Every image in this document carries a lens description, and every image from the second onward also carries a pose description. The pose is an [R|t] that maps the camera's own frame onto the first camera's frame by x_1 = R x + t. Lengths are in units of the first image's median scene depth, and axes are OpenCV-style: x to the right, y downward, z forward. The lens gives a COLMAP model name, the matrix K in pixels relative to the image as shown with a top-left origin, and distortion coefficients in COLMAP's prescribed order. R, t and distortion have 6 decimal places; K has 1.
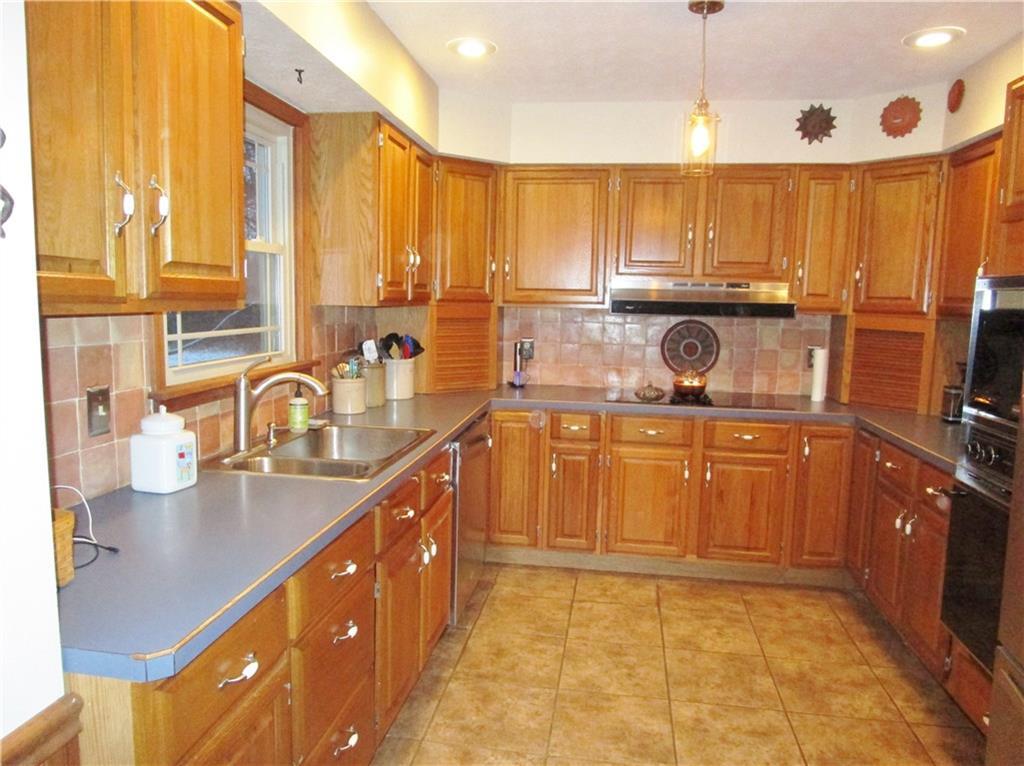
lens RADIAL K [[743.0, 0, 512.0], [0, 743.0, 383.0], [0, 0, 1]] dist [-0.006084, -0.006691]
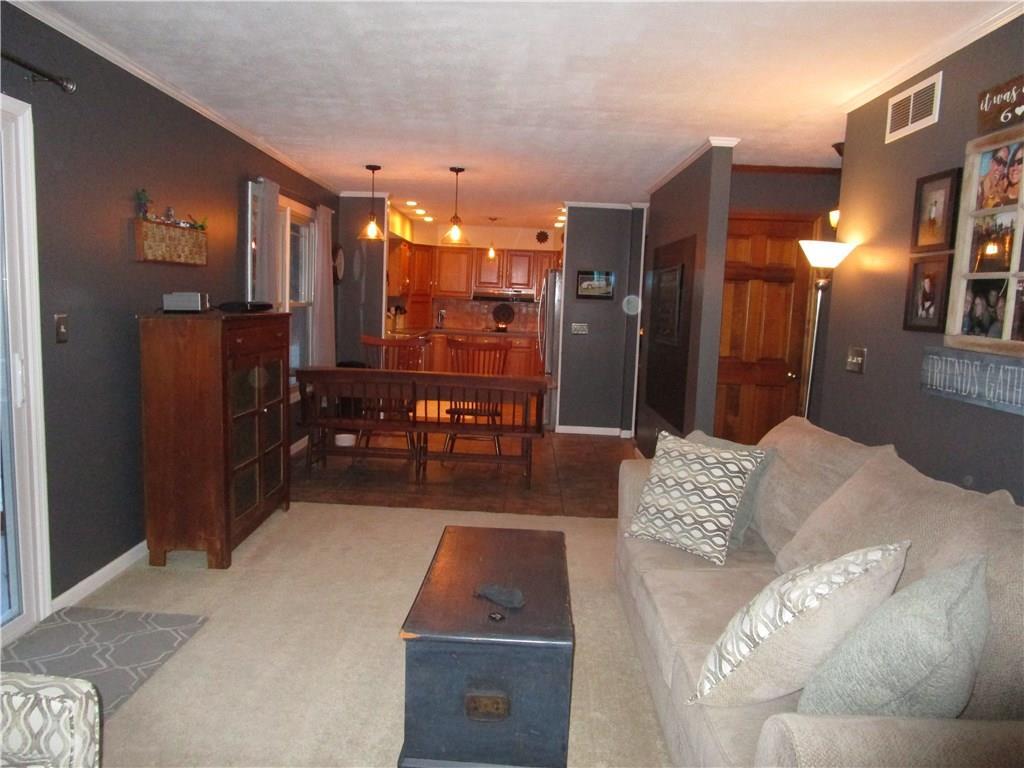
lens RADIAL K [[743.0, 0, 512.0], [0, 743.0, 384.0], [0, 0, 1]] dist [-0.006084, -0.006691]
pose [[0.990001, 0.002789, 0.141031, -0.126733], [-0.003874, 0.999965, 0.007423, 0.215724], [-0.141005, -0.007895, 0.989977, -1.950327]]
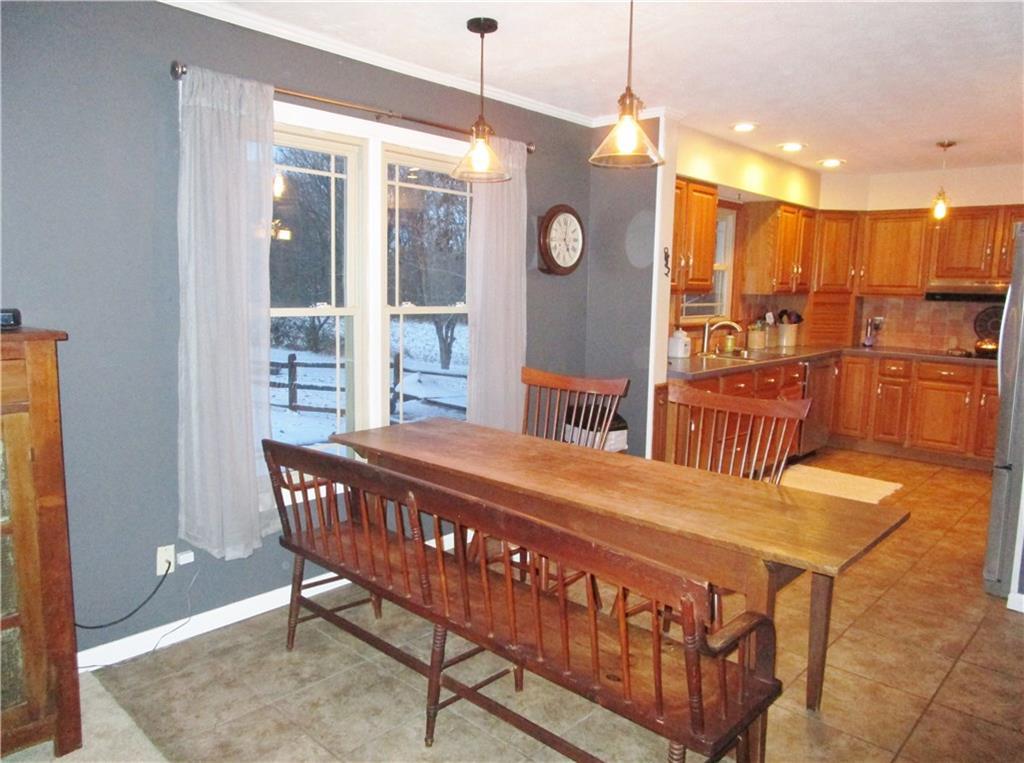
lens RADIAL K [[743.0, 0, 512.0], [0, 743.0, 381.5], [0, 0, 1]] dist [-0.006084, -0.006691]
pose [[0.834302, 0.067003, -0.547221, 0.291798], [-0.064524, 0.997633, 0.023778, 0.108975], [0.547518, 0.015471, 0.836651, -0.900978]]
